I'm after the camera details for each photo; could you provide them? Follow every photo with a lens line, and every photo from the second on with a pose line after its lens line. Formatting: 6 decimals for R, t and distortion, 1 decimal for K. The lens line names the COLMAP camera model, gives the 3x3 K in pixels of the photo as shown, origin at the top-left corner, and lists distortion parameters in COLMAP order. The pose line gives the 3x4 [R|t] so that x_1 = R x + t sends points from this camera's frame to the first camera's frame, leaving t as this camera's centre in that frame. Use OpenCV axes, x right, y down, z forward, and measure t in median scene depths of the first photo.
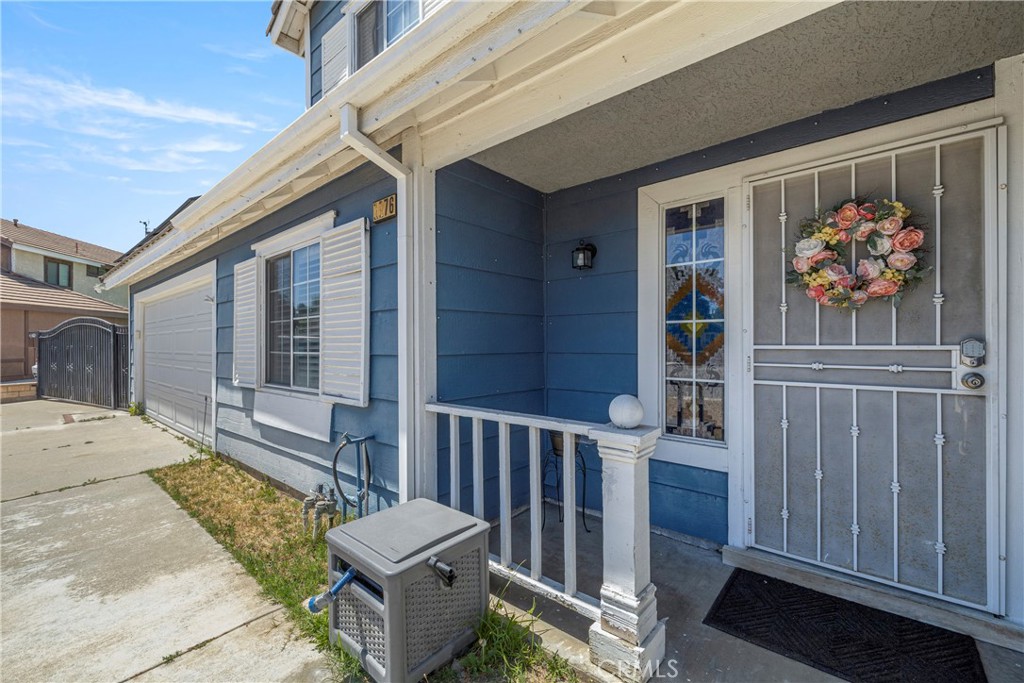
lens RADIAL K [[432.9, 0, 512.1], [0, 432.9, 332.5], [0, 0, 1]] dist [0.001260, 0.000274]
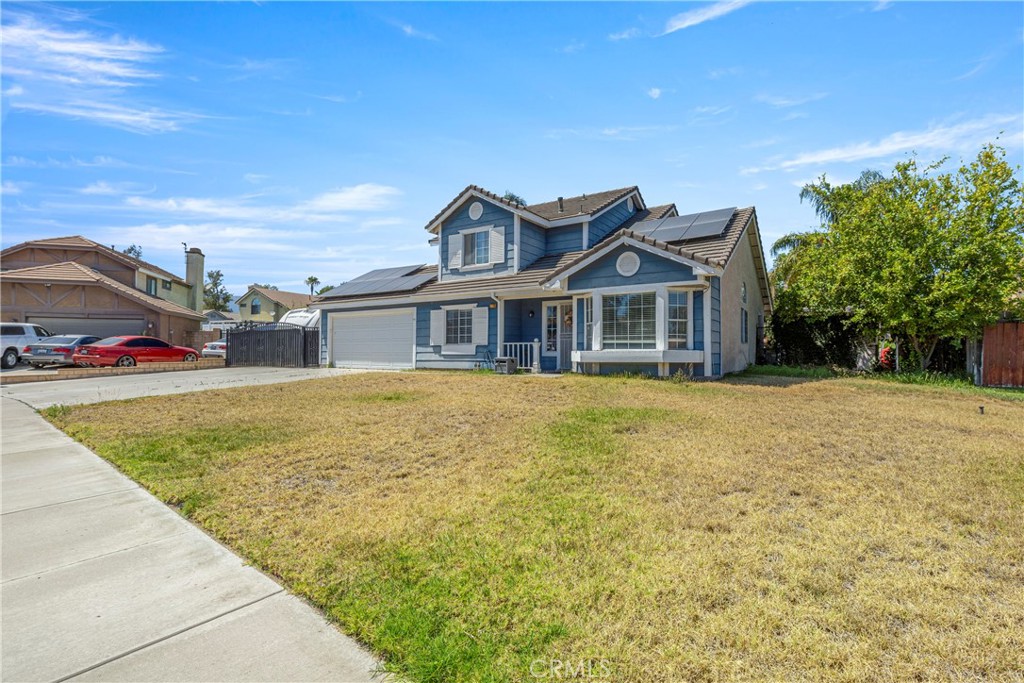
lens RADIAL K [[491.8, 0, 512.0], [0, 491.8, 341.5], [0, 0, 1]] dist [-0.000158, 0.000071]
pose [[0.992303, 0.015199, 0.122901, -0.788356], [-0.015256, 0.999884, -0.000477, 0.138209], [-0.122894, -0.001402, 0.992419, -4.853496]]
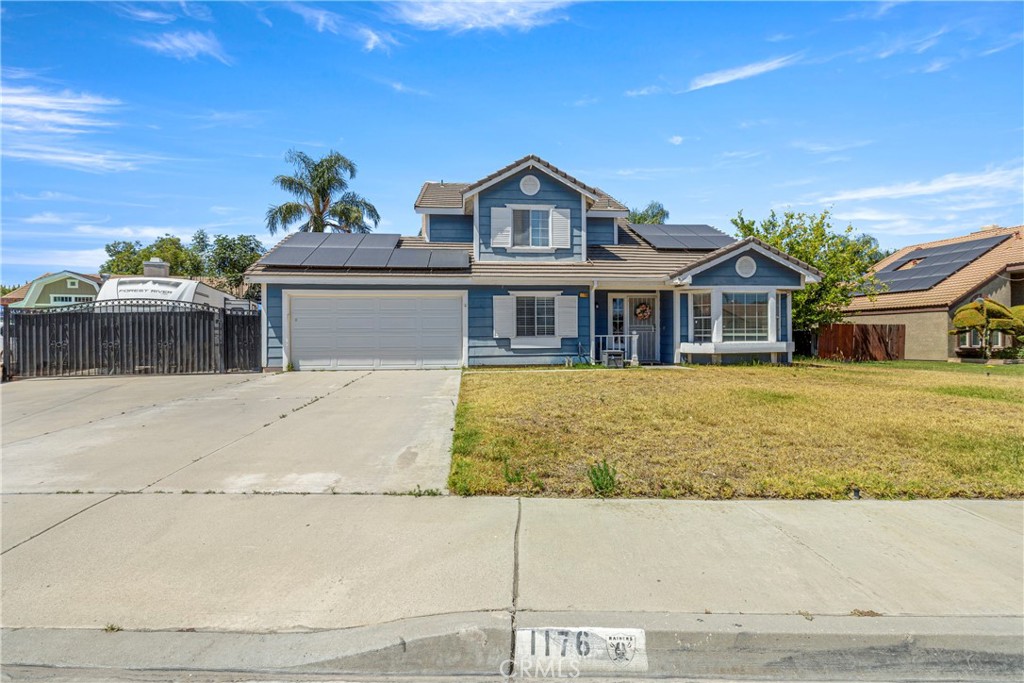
lens RADIAL K [[491.8, 0, 512.0], [0, 491.8, 341.5], [0, 0, 1]] dist [-0.000158, 0.000071]
pose [[0.682025, 0.004512, 0.731315, -4.820248], [-0.016797, 0.999814, 0.009496, 0.187793], [-0.731136, -0.018760, 0.681973, -2.131006]]
